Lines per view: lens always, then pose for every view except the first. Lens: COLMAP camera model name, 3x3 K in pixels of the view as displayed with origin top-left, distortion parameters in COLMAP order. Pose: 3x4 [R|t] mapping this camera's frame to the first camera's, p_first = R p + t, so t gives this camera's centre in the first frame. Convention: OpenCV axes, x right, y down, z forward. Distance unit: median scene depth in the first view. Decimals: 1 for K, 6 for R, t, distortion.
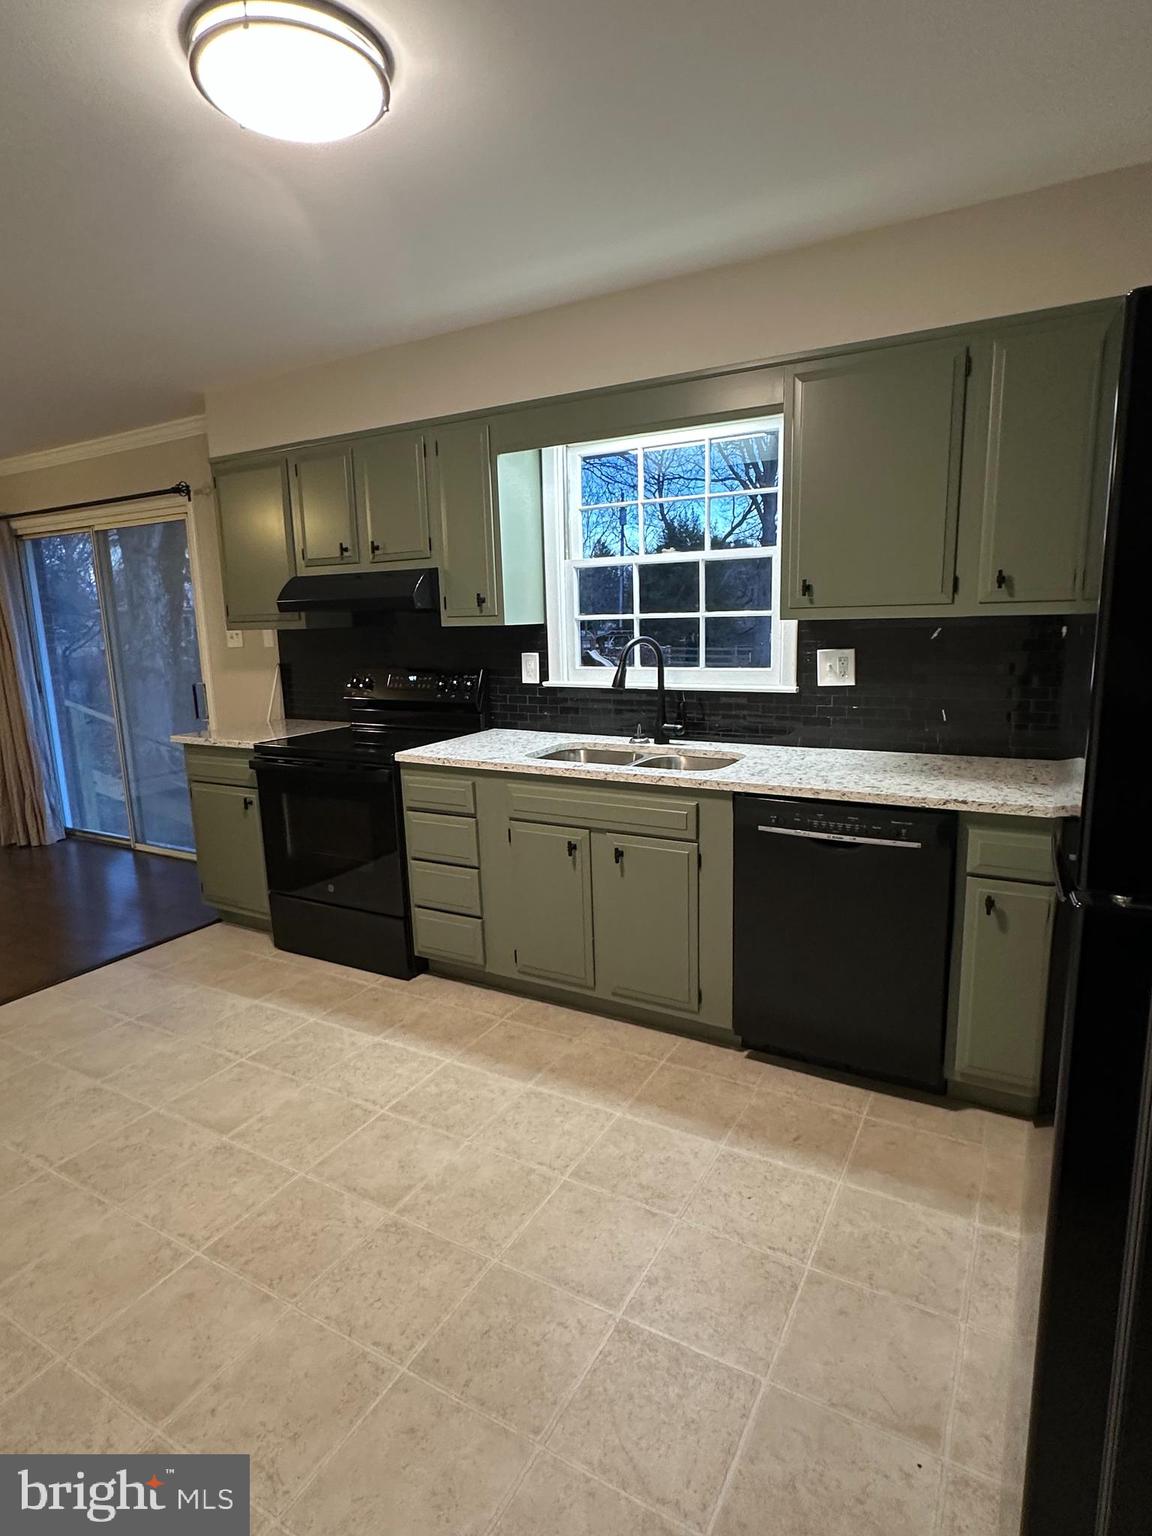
lens RADIAL K [[838.4, 0, 576.0], [0, 838.4, 768.0], [0, 0, 1]] dist [-0.000020, -0.000576]
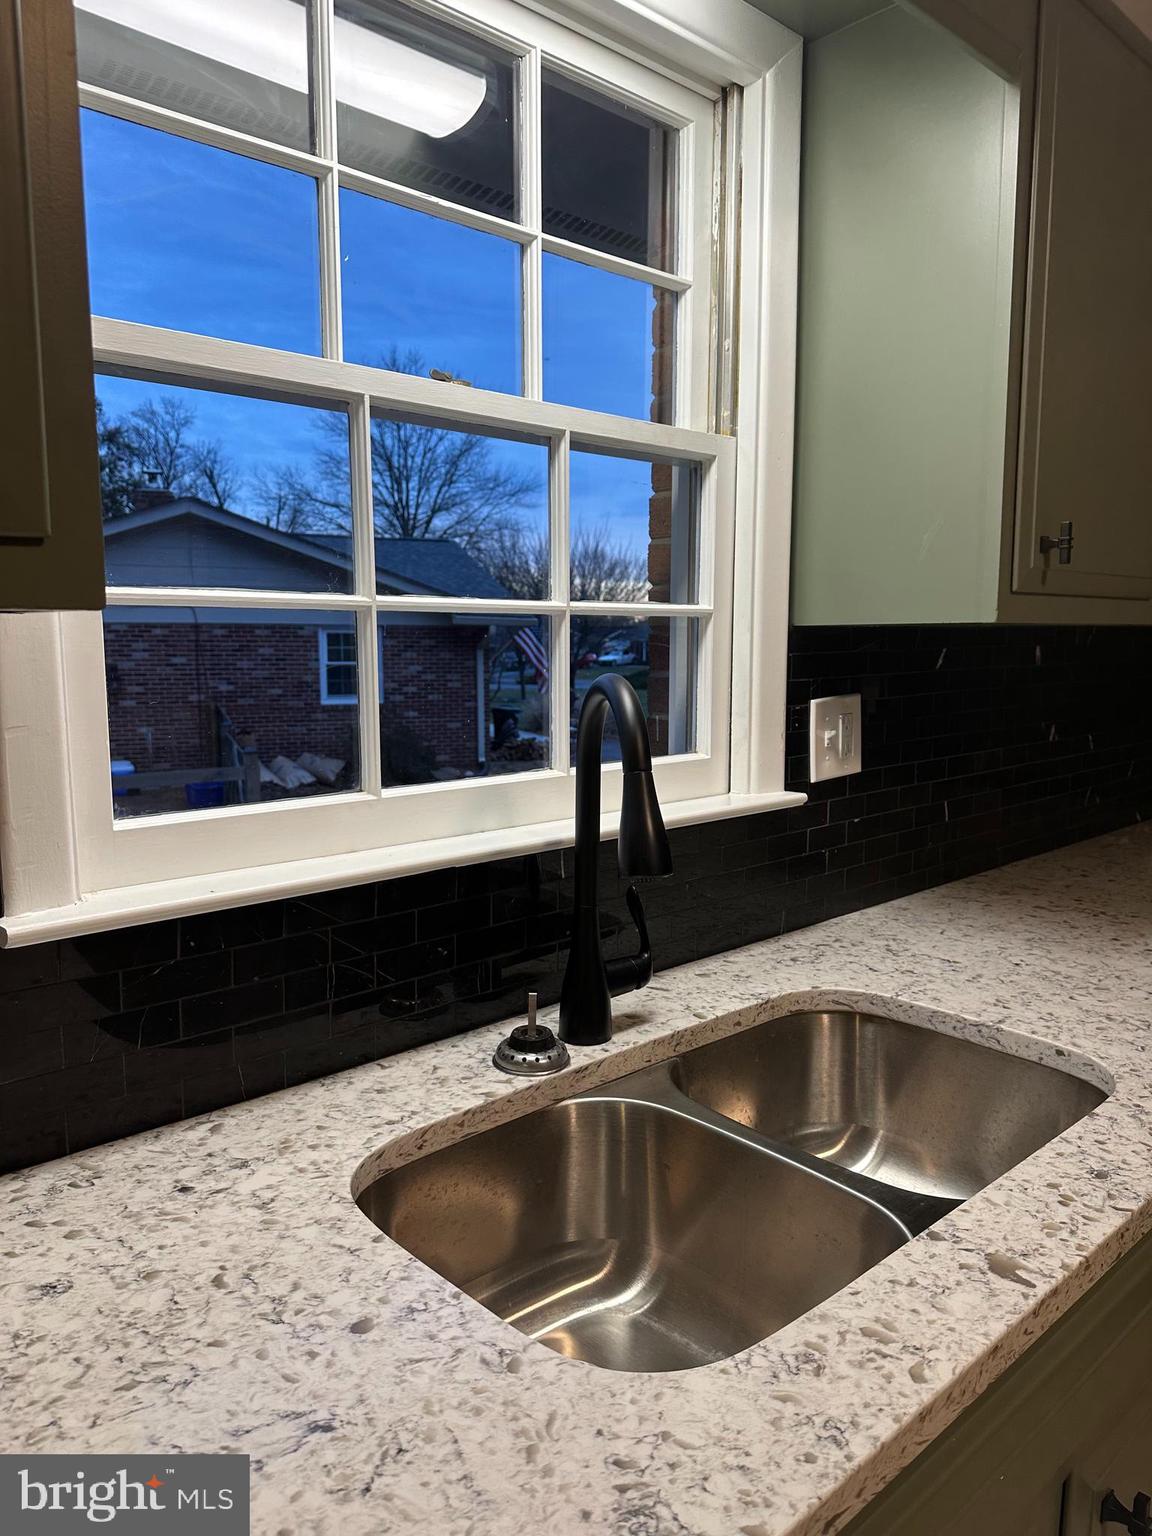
lens RADIAL K [[1081.4, 0, 572.7], [0, 1081.4, 772.6], [0, 0, 1]] dist [0.118258, -0.130940]
pose [[0.278704, -0.097718, 0.955393, -0.243654], [0.166382, 0.984680, 0.052177, -0.138861], [-0.945855, 0.144418, 0.290692, 0.871481]]
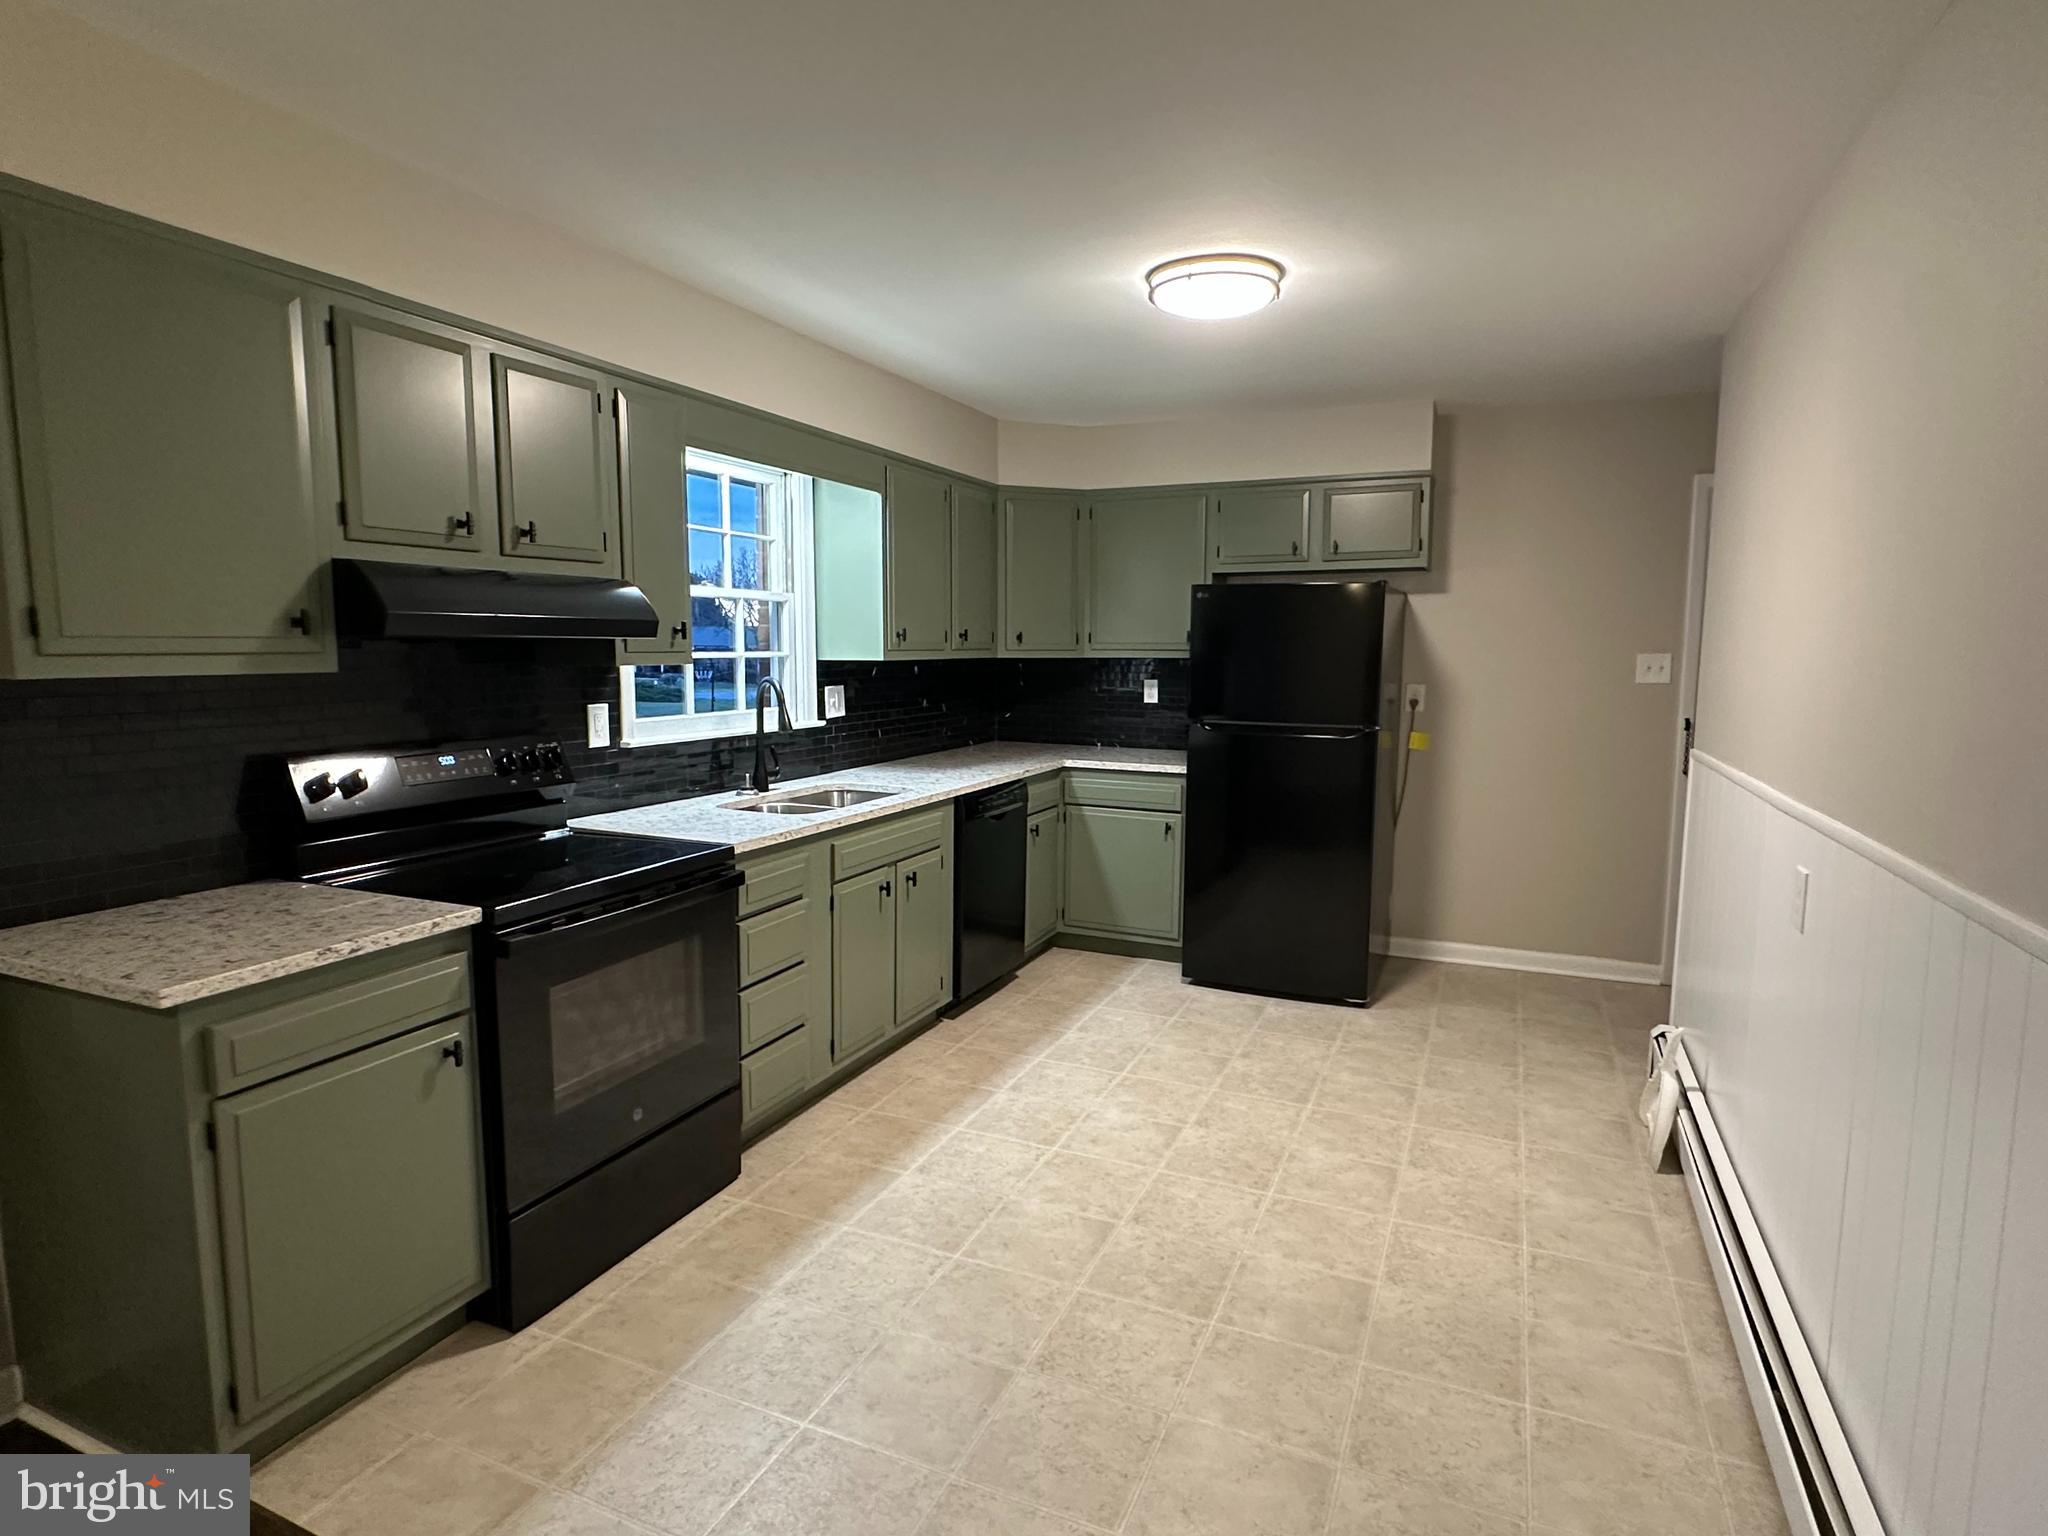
lens RADIAL K [[1117.9, 0, 1012.9], [0, 1117.9, 769.7], [0, 0, 1]] dist [-0.000020, -0.000576]
pose [[-0.108858, -0.085050, 0.990412, -1.134267], [0.180668, 0.978047, 0.103846, -0.129706], [-0.977501, 0.190240, -0.091103, 0.827293]]
